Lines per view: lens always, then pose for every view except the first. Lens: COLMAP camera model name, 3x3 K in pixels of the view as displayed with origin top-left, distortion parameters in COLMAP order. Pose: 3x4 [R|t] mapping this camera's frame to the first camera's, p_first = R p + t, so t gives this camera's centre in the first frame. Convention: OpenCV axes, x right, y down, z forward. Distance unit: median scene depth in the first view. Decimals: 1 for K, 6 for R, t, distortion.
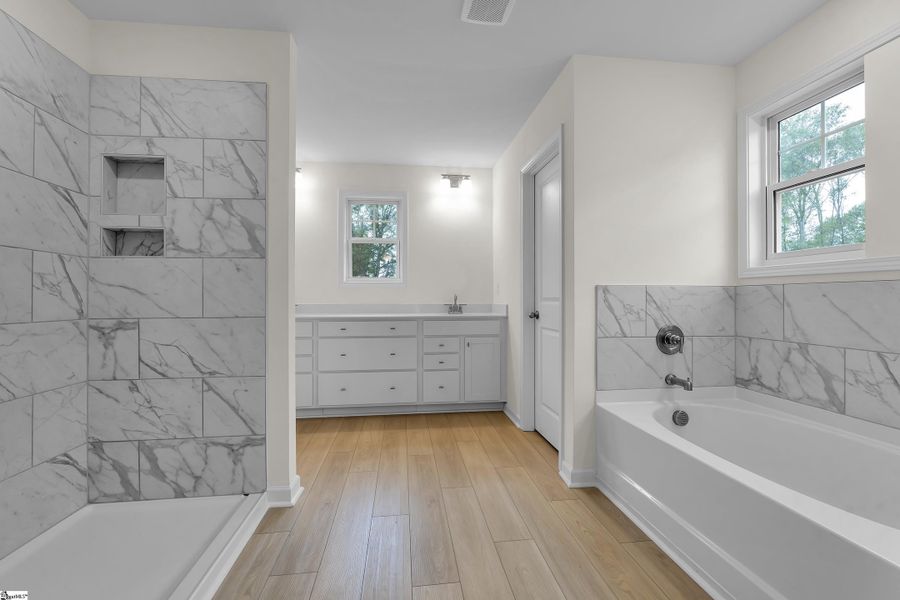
lens RADIAL K [[395.6, 0, 448.8], [0, 395.6, 296.7], [0, 0, 1]] dist [-0.002227, 0.000892]
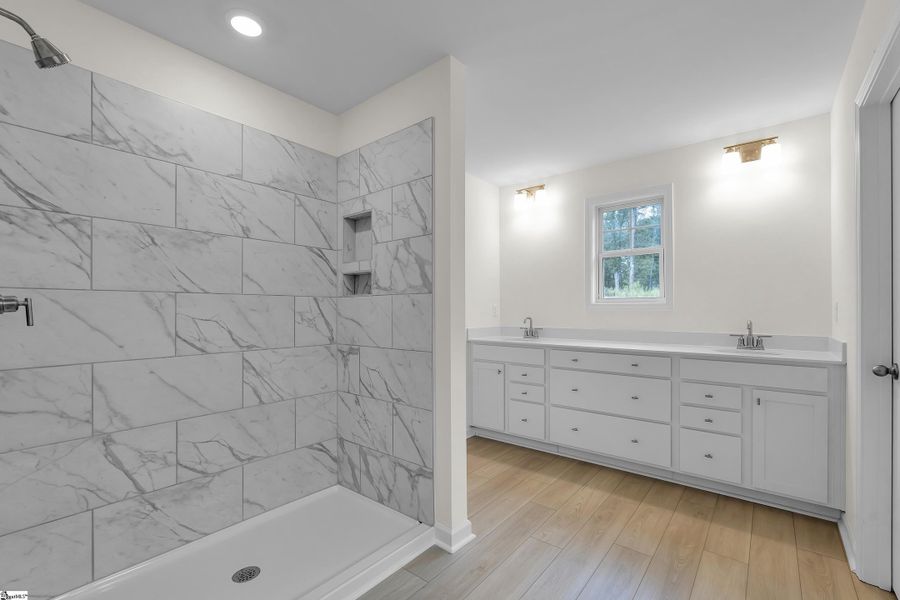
lens RADIAL K [[395.6, 0, 451.5], [0, 395.6, 309.5], [0, 0, 1]] dist [-0.002227, 0.000892]
pose [[0.697283, 0.000201, -0.716795, 0.287411], [0.004753, 0.999977, 0.004904, -0.060656], [0.716780, -0.006826, 0.697266, 0.340304]]
